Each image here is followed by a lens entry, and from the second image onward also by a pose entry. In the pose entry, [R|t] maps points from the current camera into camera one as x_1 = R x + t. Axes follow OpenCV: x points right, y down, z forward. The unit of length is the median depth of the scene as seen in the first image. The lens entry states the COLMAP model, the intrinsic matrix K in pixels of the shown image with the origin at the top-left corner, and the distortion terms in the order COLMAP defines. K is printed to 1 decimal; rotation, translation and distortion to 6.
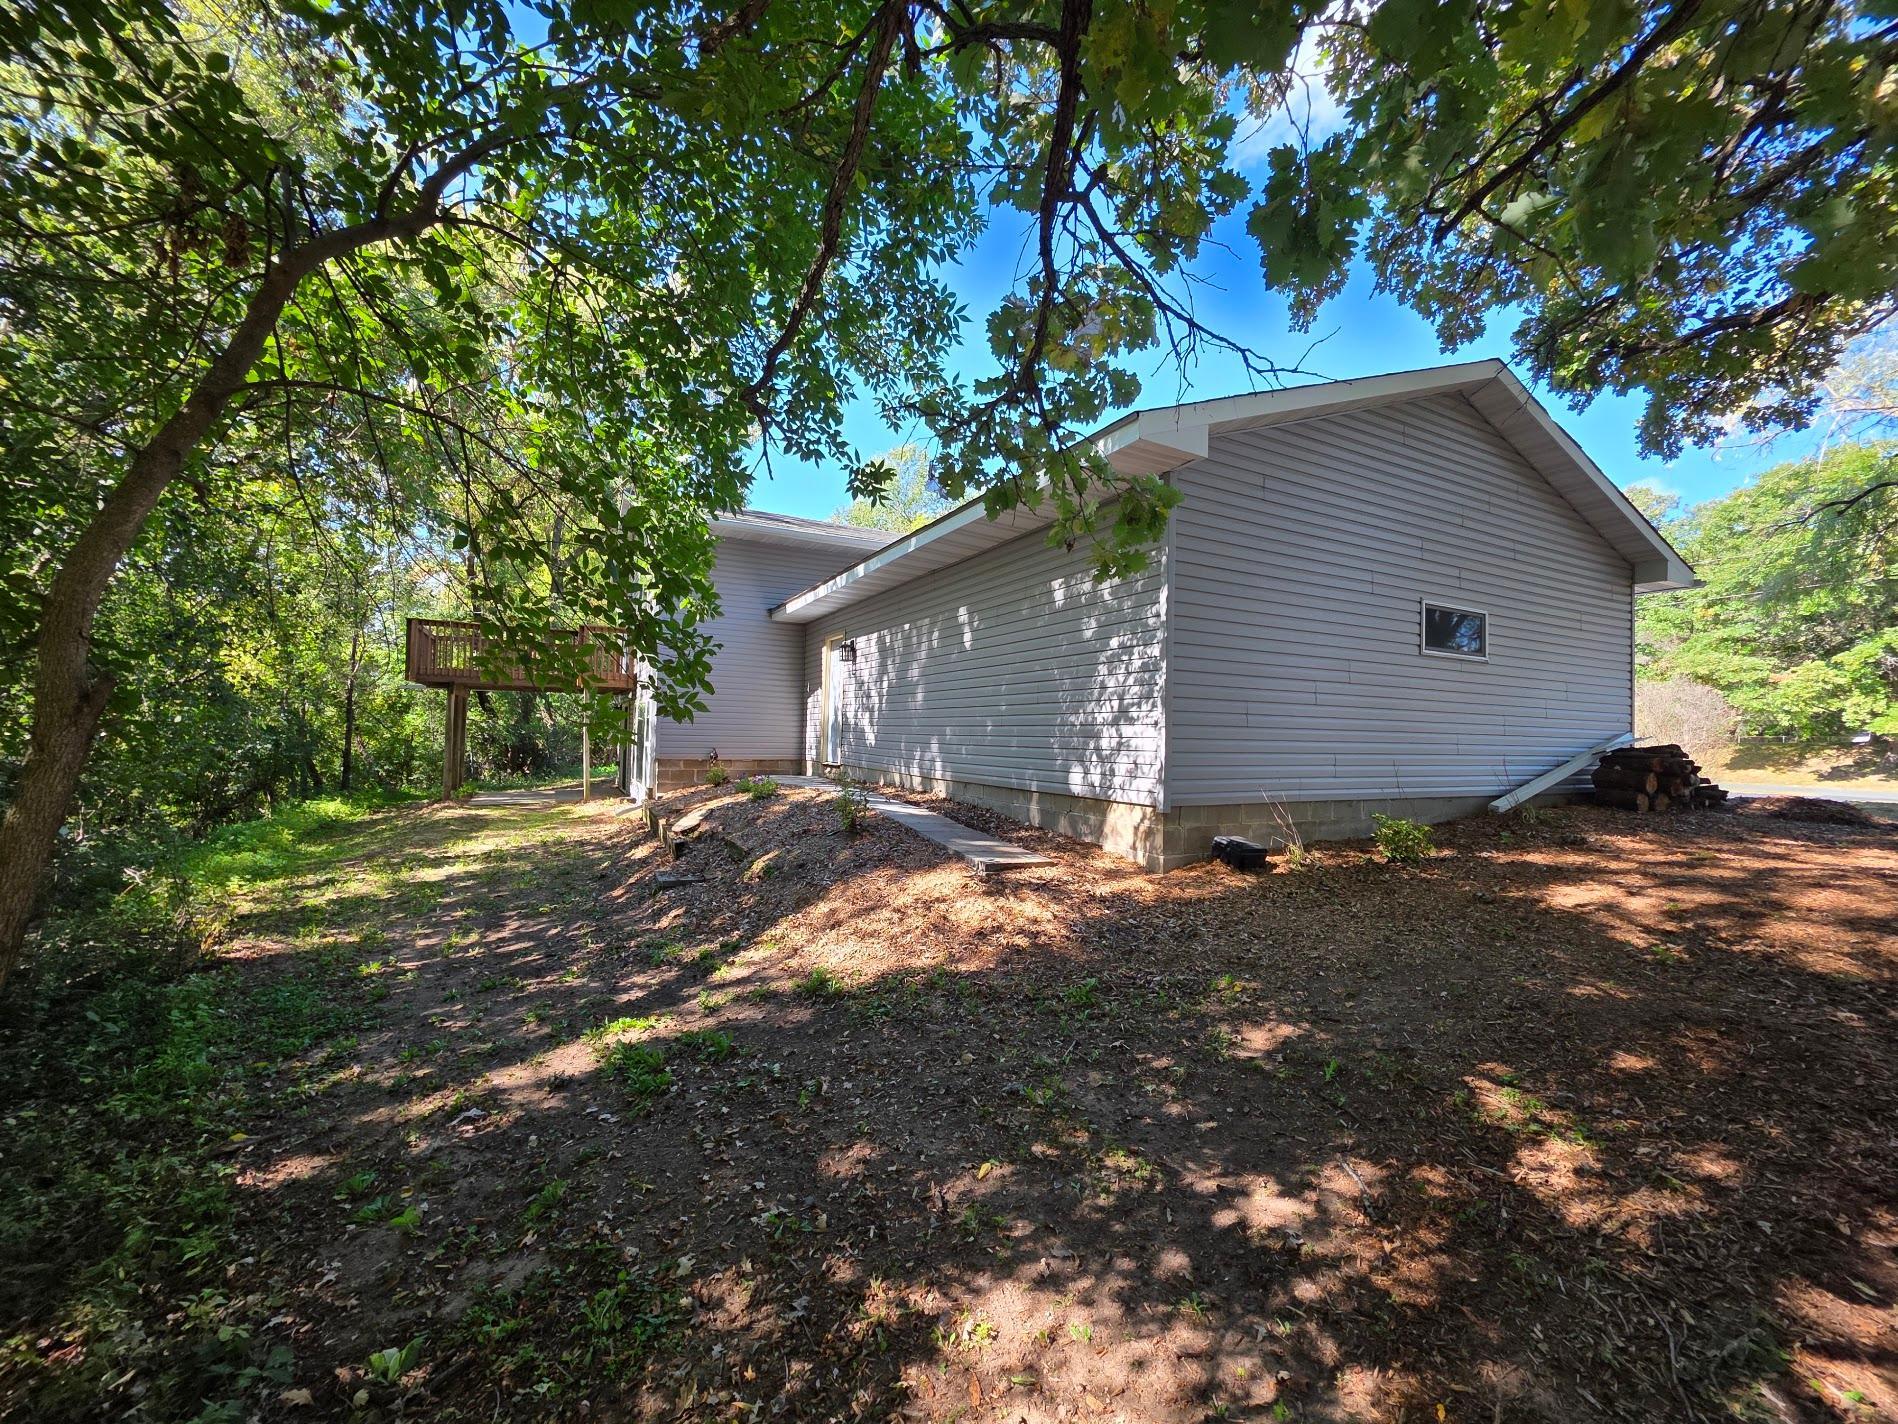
lens RADIAL K [[754.1, 0, 943.8], [0, 754.1, 716.9], [0, 0, 1]] dist [0.005408, -0.000690]
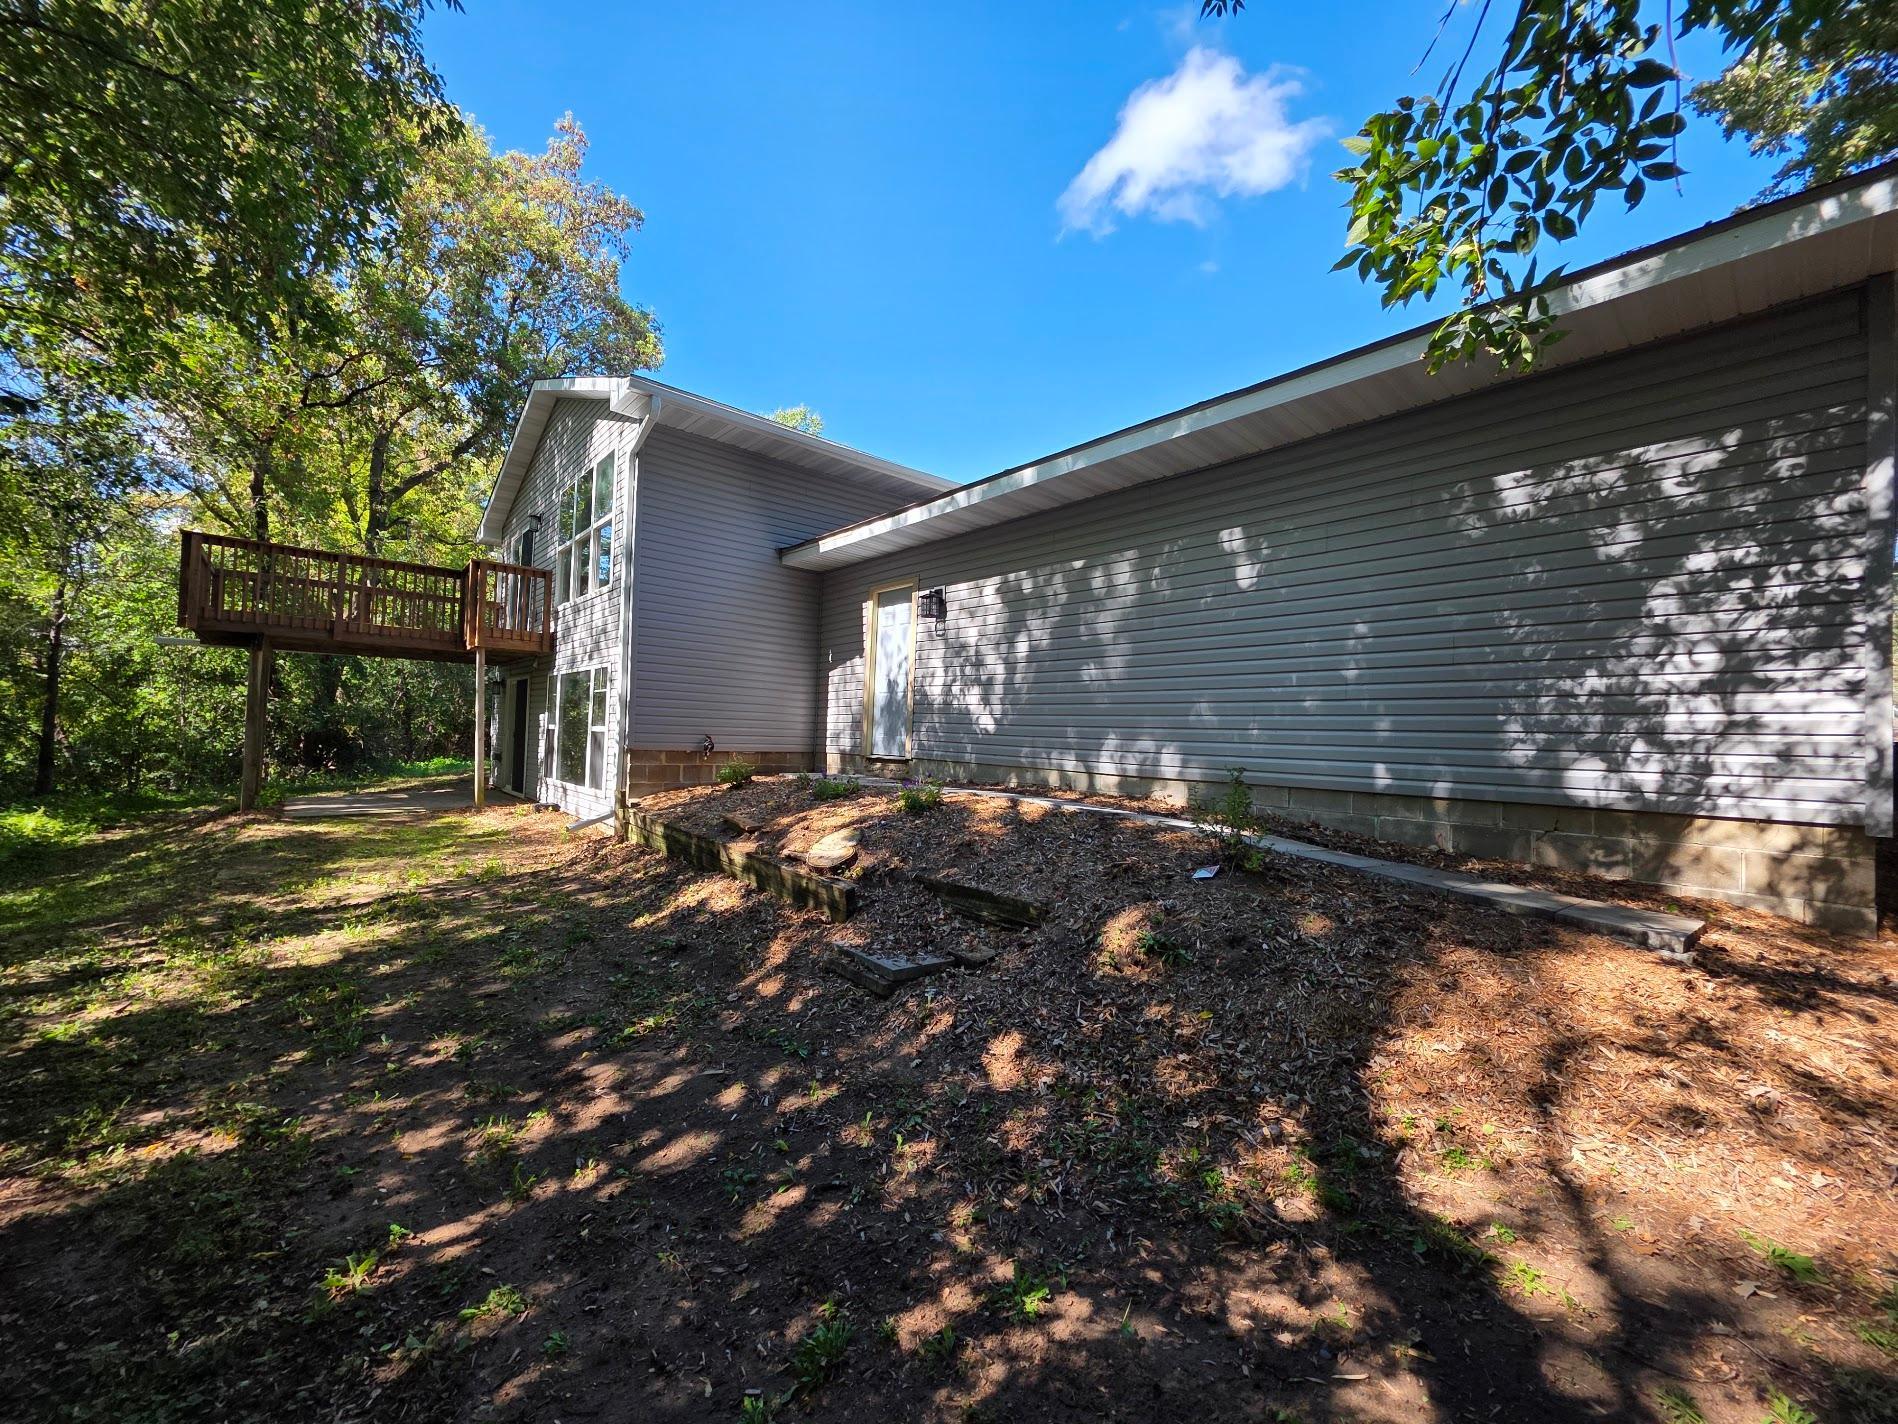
lens RADIAL K [[754.1, 0, 943.8], [0, 754.1, 716.9], [0, 0, 1]] dist [0.005408, -0.000690]
pose [[0.974423, 0.015660, 0.224176, -0.383554], [-0.016742, 0.999856, 0.002929, 0.028491], [-0.224098, -0.006608, 0.974544, 0.385749]]
